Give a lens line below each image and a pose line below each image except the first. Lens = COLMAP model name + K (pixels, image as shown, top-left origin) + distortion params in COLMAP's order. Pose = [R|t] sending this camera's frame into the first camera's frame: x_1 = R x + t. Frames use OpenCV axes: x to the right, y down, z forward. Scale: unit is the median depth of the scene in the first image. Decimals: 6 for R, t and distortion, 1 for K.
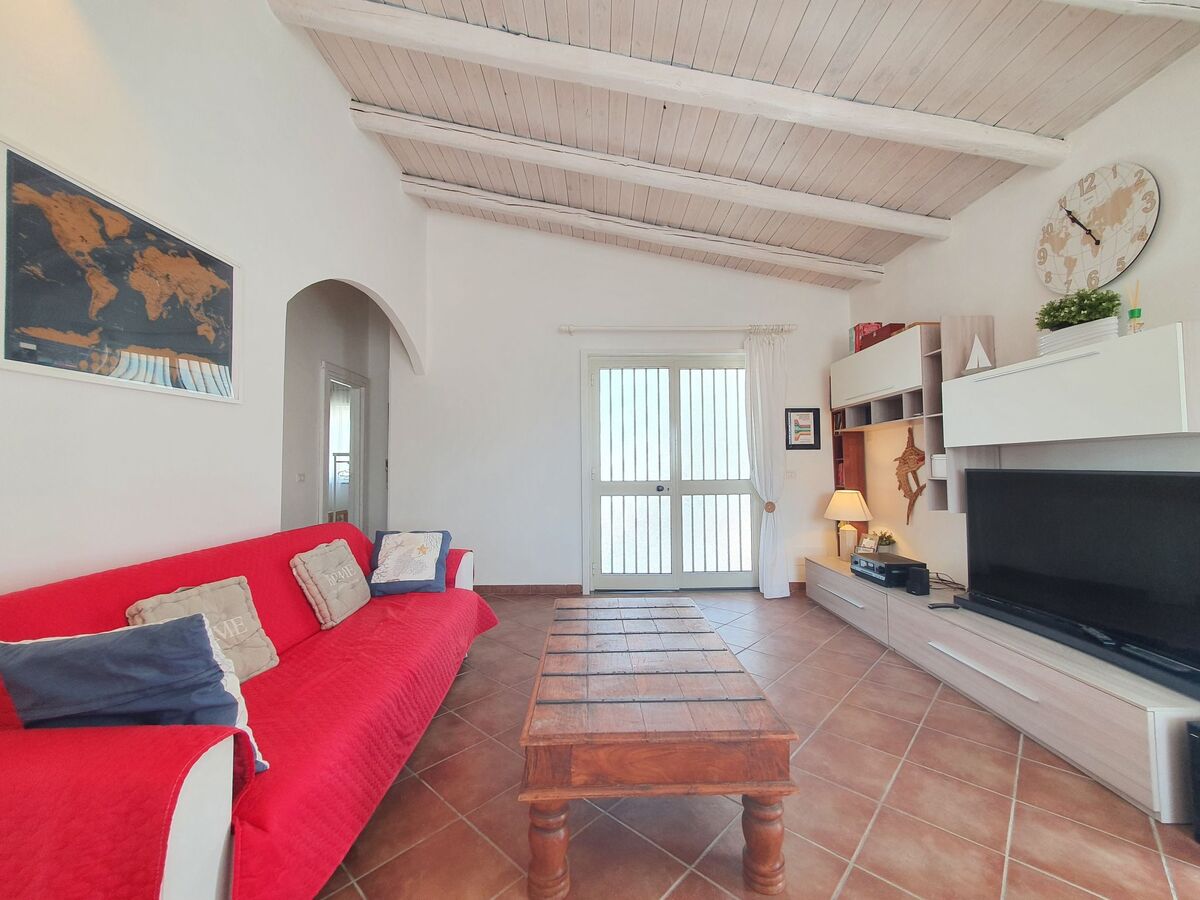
lens RADIAL K [[492.4, 0, 613.0], [0, 492.4, 446.8], [0, 0, 1]] dist [0.008756, 0.000352]
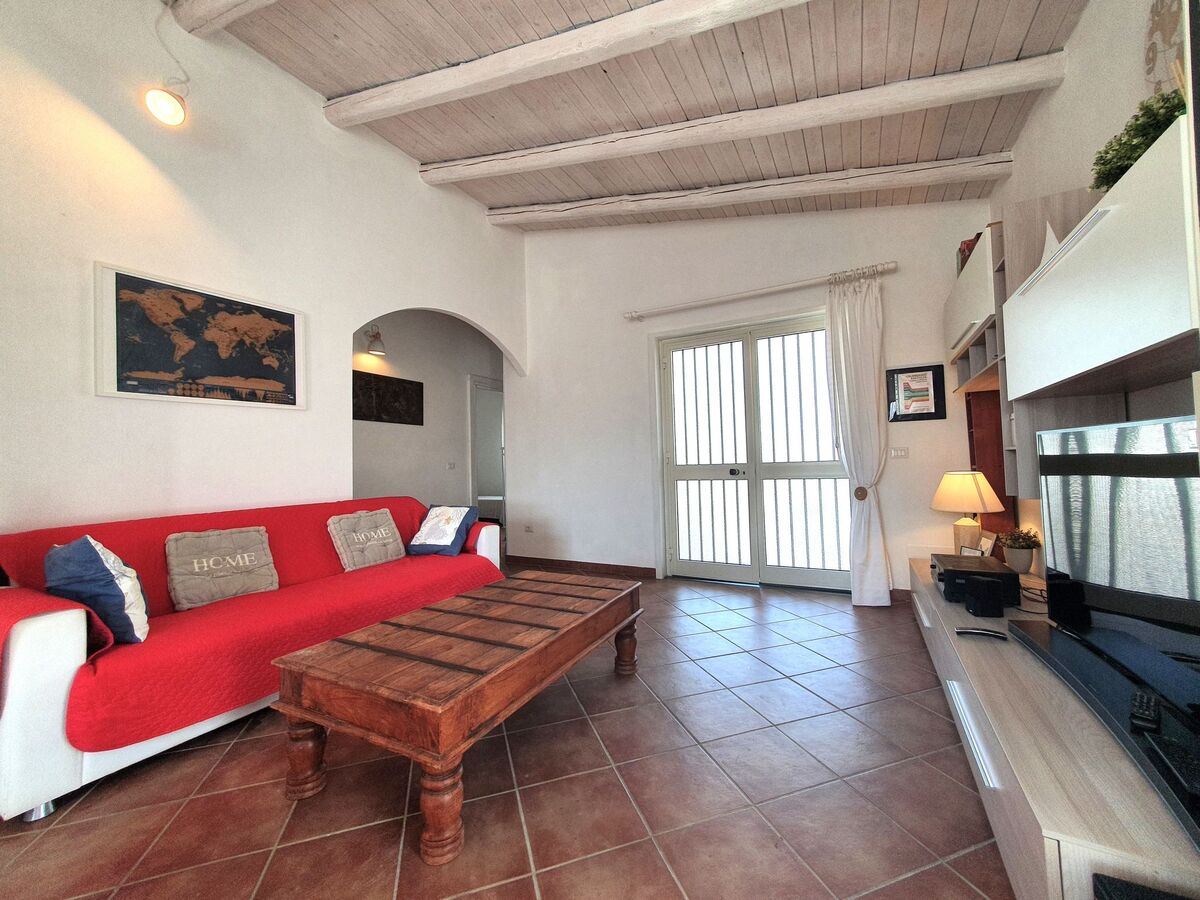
lens RADIAL K [[476.8, 0, 604.5], [0, 476.8, 446.9], [0, 0, 1]] dist [0.007529, 0.000720]
pose [[0.872593, -0.034569, -0.487224, 0.444600], [0.041105, 0.999151, 0.002726, 0.034761], [0.486716, -0.022406, 0.873273, 0.141792]]
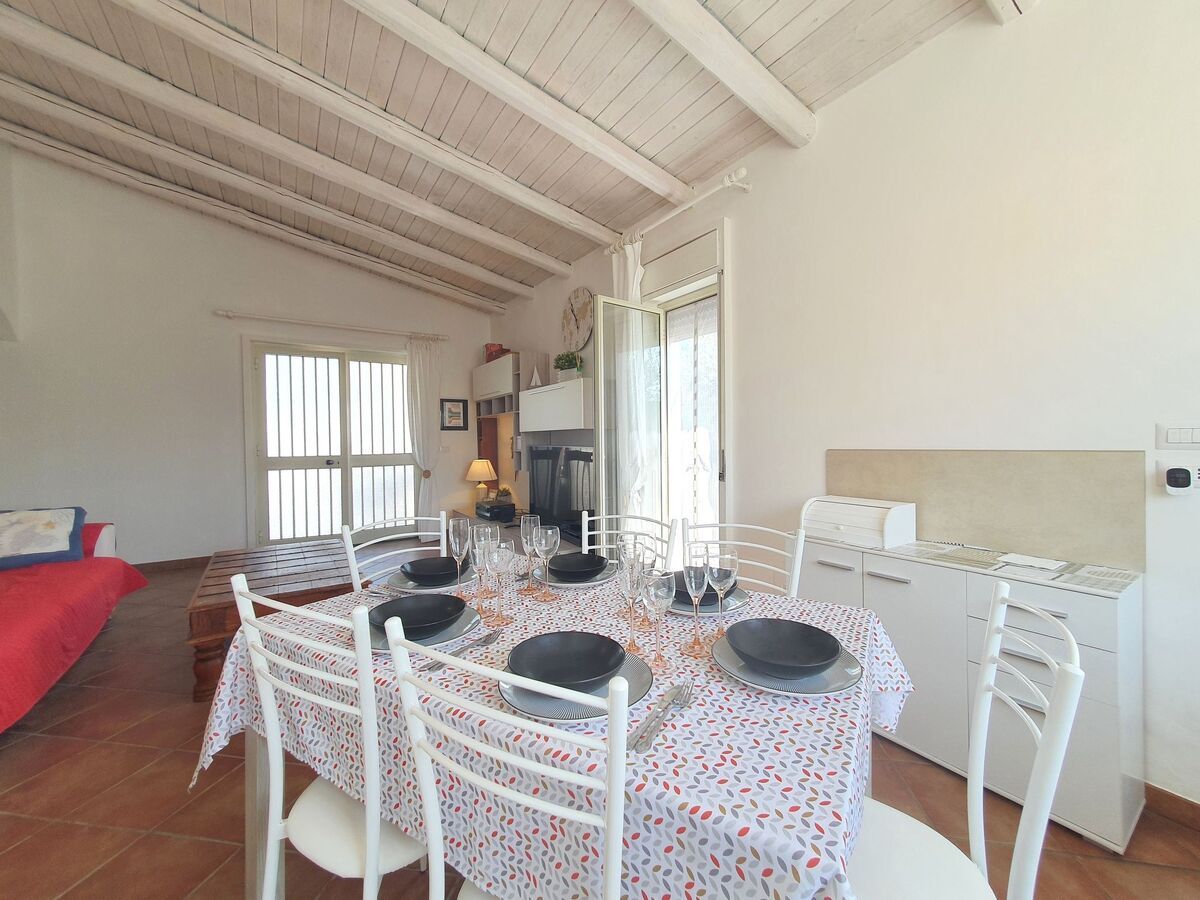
lens RADIAL K [[475.3, 0, 616.1], [0, 475.3, 447.7], [0, 0, 1]] dist [0.003185, 0.000255]
pose [[0.835456, -0.010702, 0.549454, 0.058360], [-0.019626, 0.998592, 0.049291, -0.026815], [-0.549207, -0.051964, 0.834069, -0.440391]]
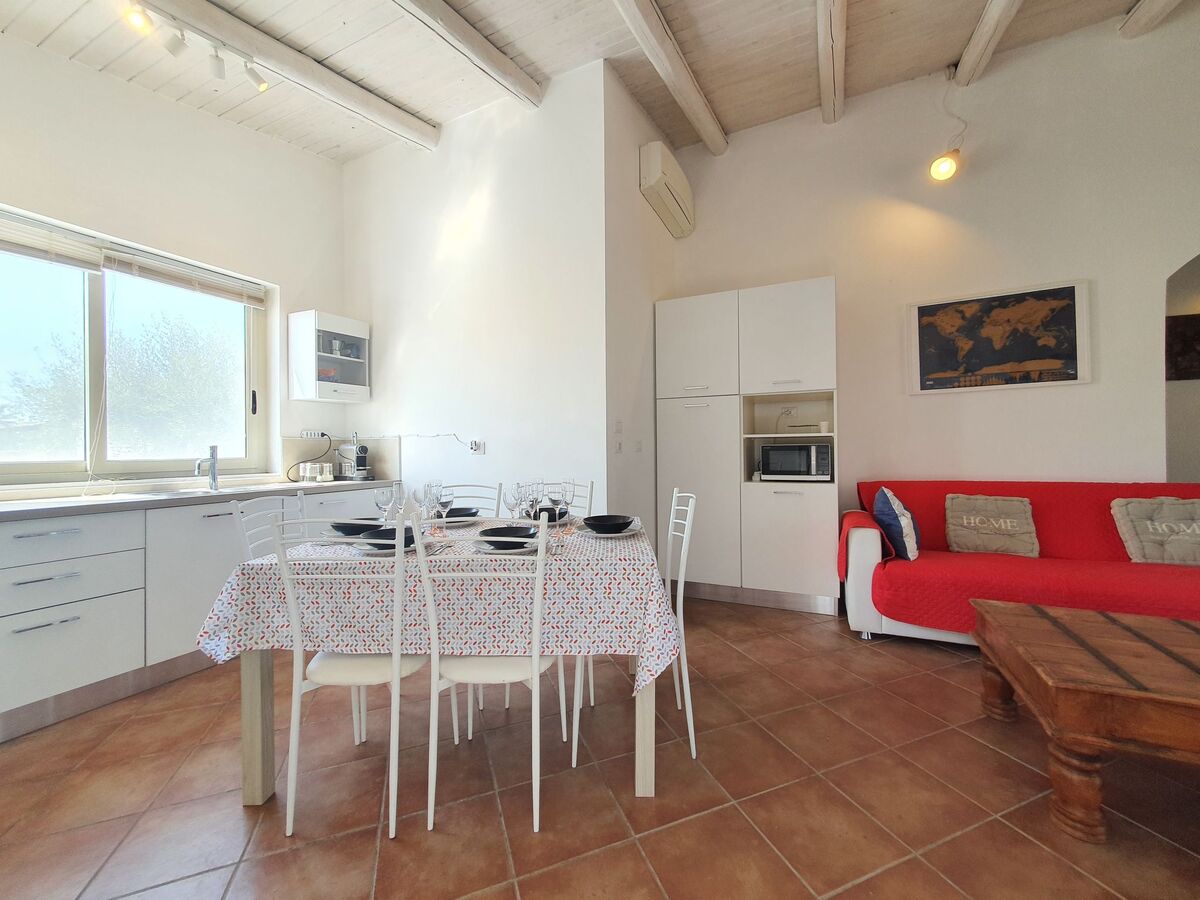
lens RADIAL K [[475.3, 0, 616.1], [0, 475.3, 447.7], [0, 0, 1]] dist [0.003185, 0.000255]
pose [[-0.432560, 0.009044, -0.901560, 0.654765], [0.052893, 0.998482, -0.015362, 0.028135], [0.900053, -0.054331, -0.432381, 0.258261]]
